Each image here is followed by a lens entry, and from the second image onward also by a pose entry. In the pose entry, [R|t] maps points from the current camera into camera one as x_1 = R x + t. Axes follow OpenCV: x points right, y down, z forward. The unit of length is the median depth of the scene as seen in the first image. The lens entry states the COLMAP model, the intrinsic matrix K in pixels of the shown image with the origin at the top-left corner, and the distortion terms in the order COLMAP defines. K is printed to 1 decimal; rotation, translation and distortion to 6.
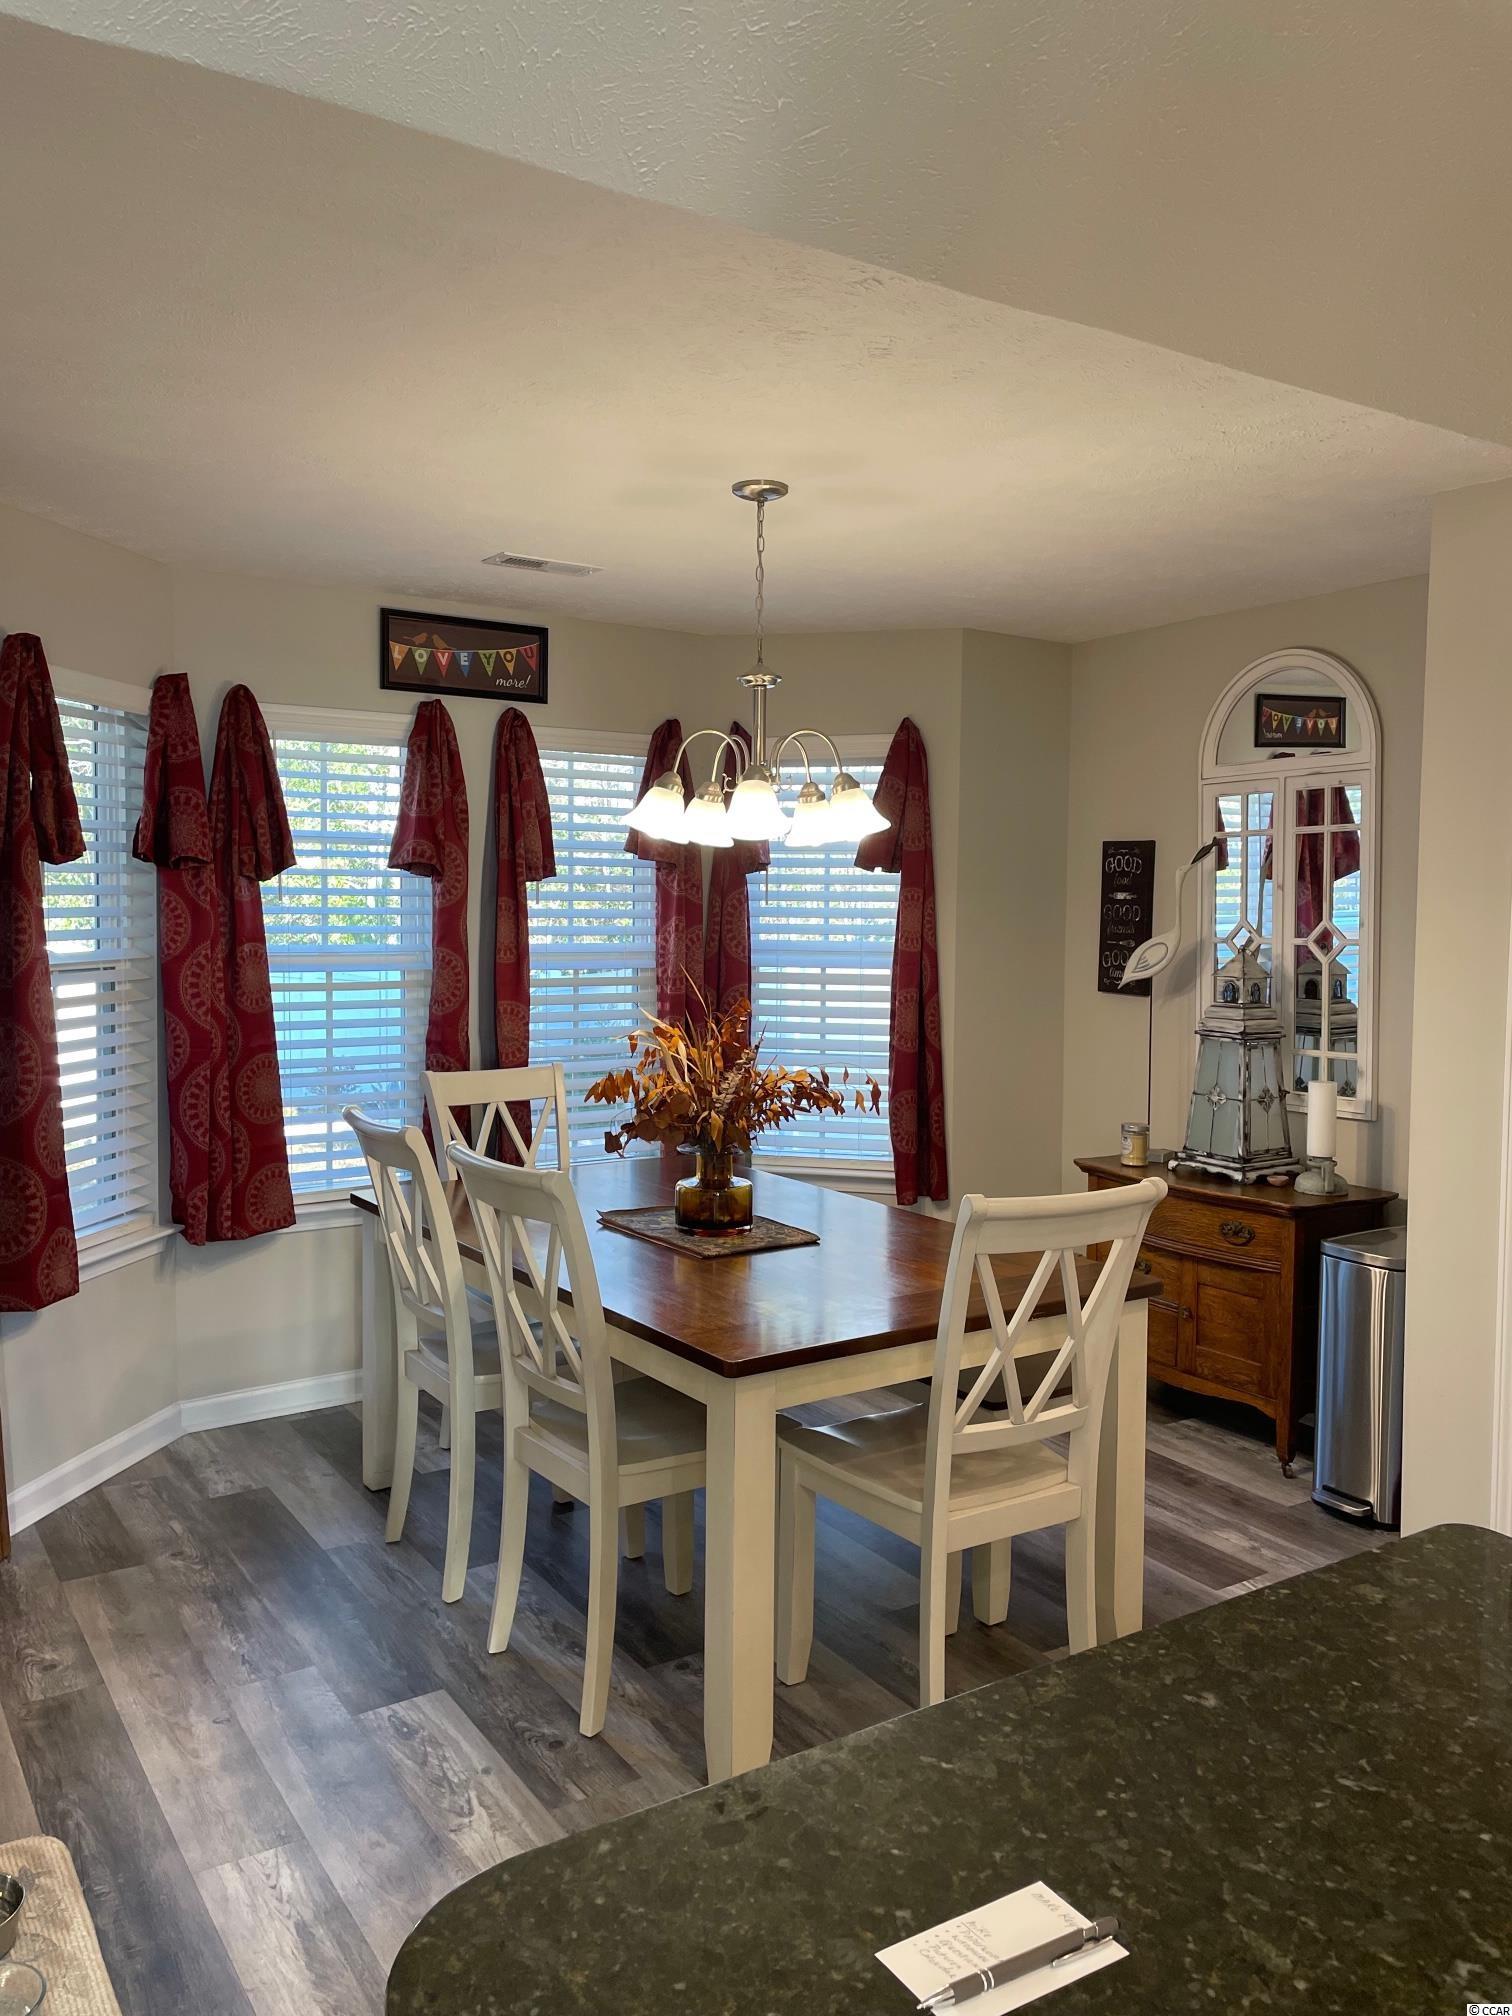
lens RADIAL K [[1513.6, 0, 752.1], [0, 1513.6, 989.9], [0, 0, 1]] dist [0.101485, -0.135642]
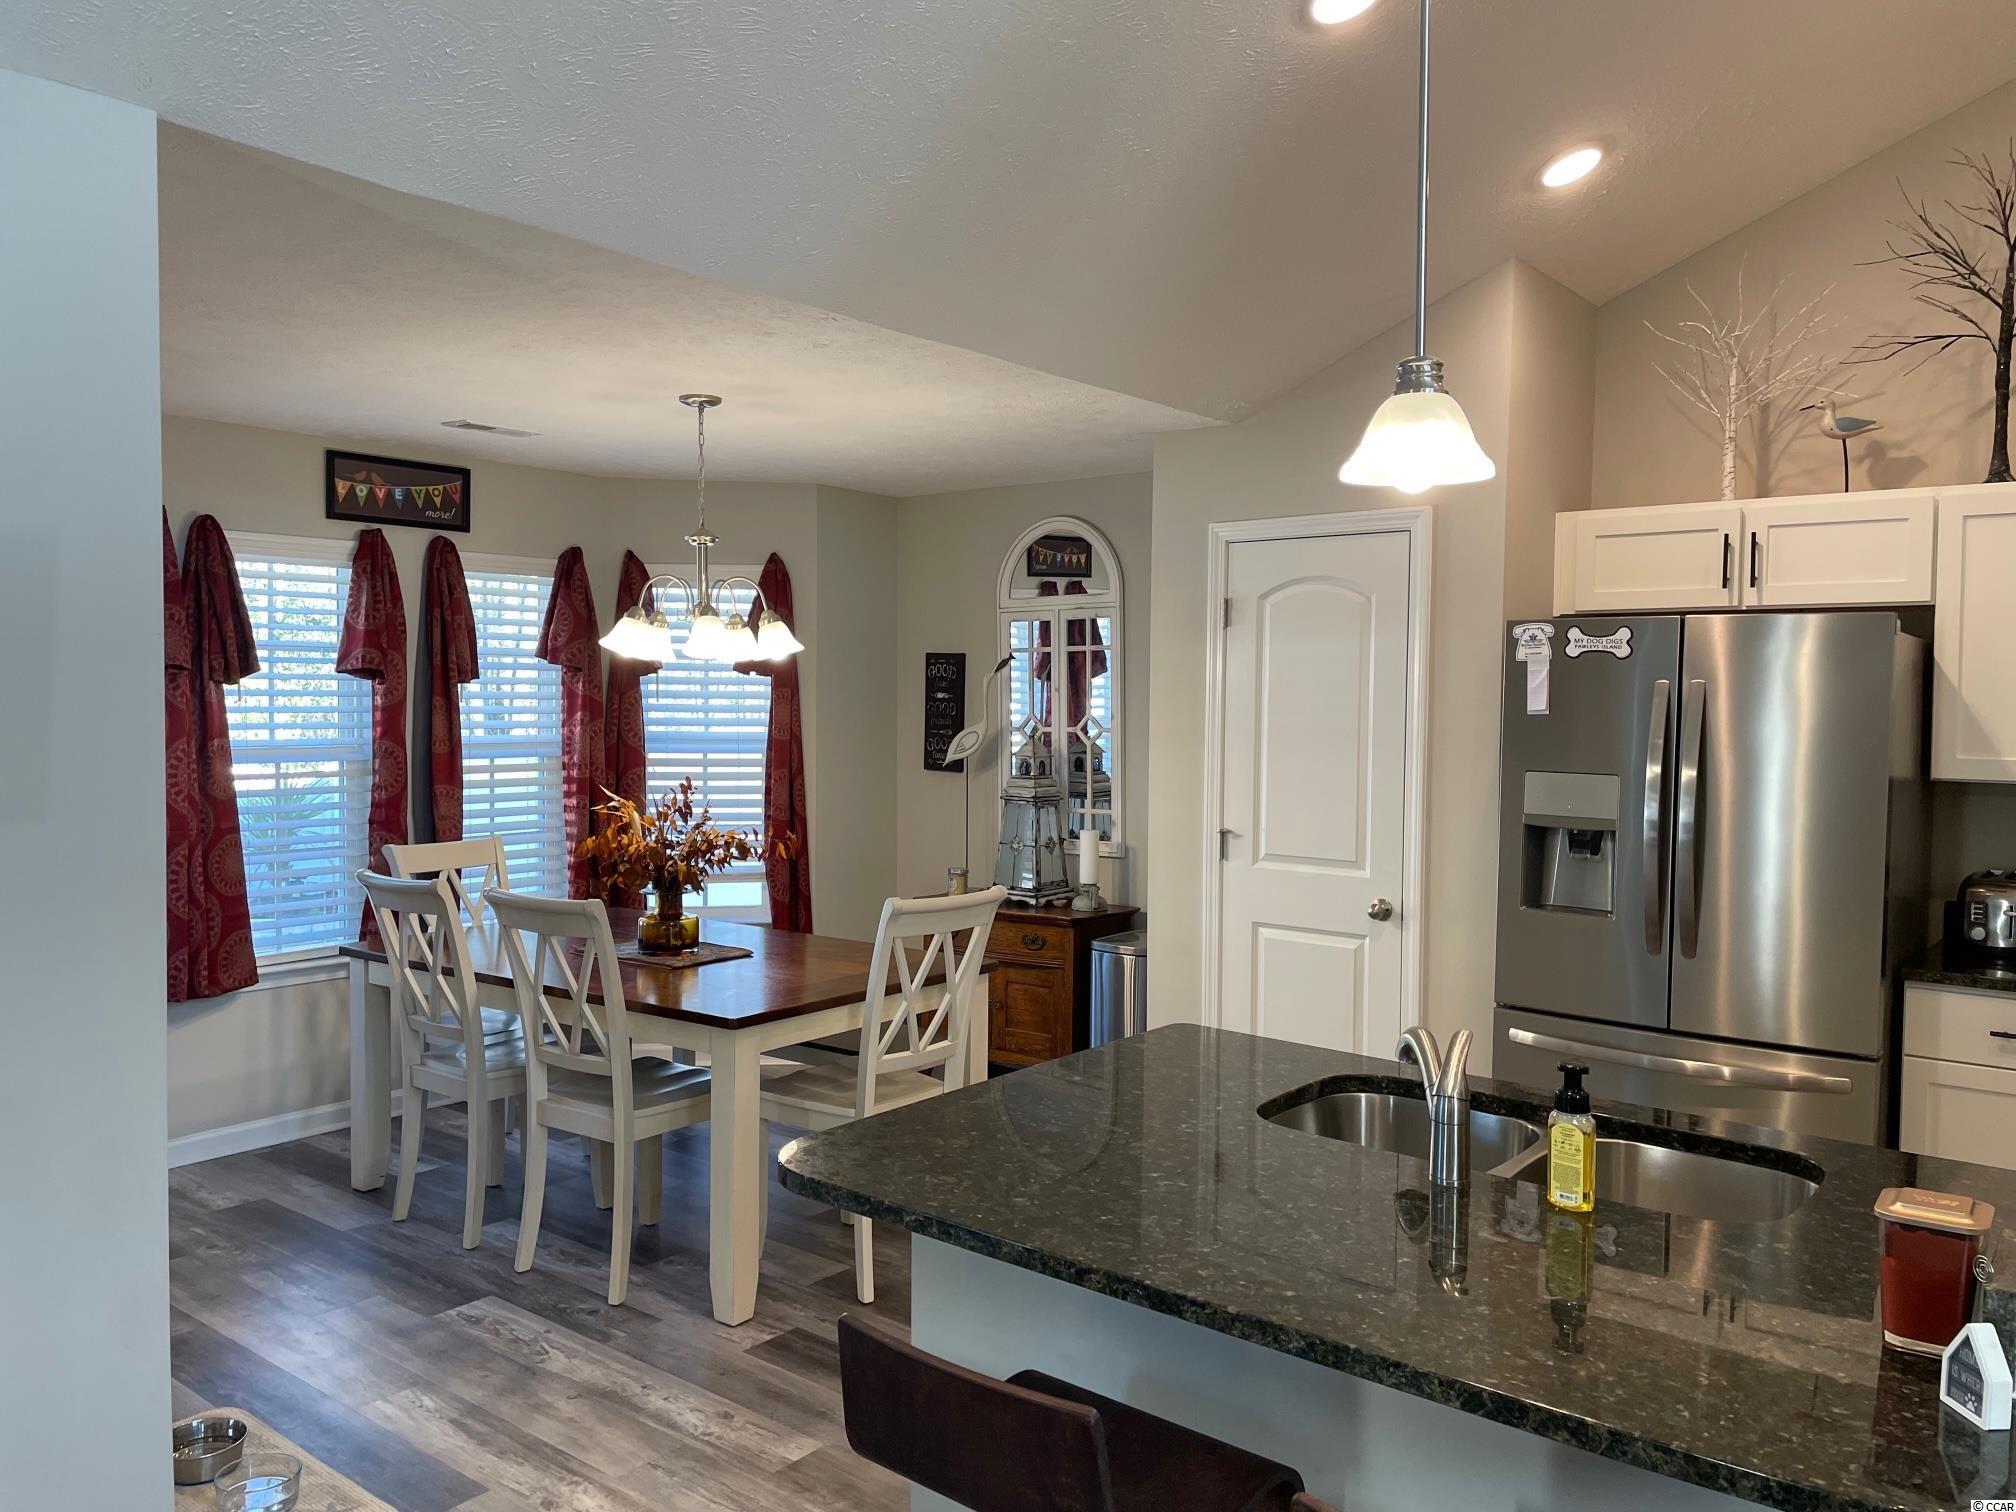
lens RADIAL K [[1513.6, 0, 982.4], [0, 1513.6, 763.1], [0, 0, 1]] dist [0.101485, -0.135642]
pose [[0.953799, -0.015297, 0.300056, -0.124677], [0.017820, 0.999825, -0.005674, 0.004619], [-0.299917, 0.010759, 0.953905, -0.268996]]
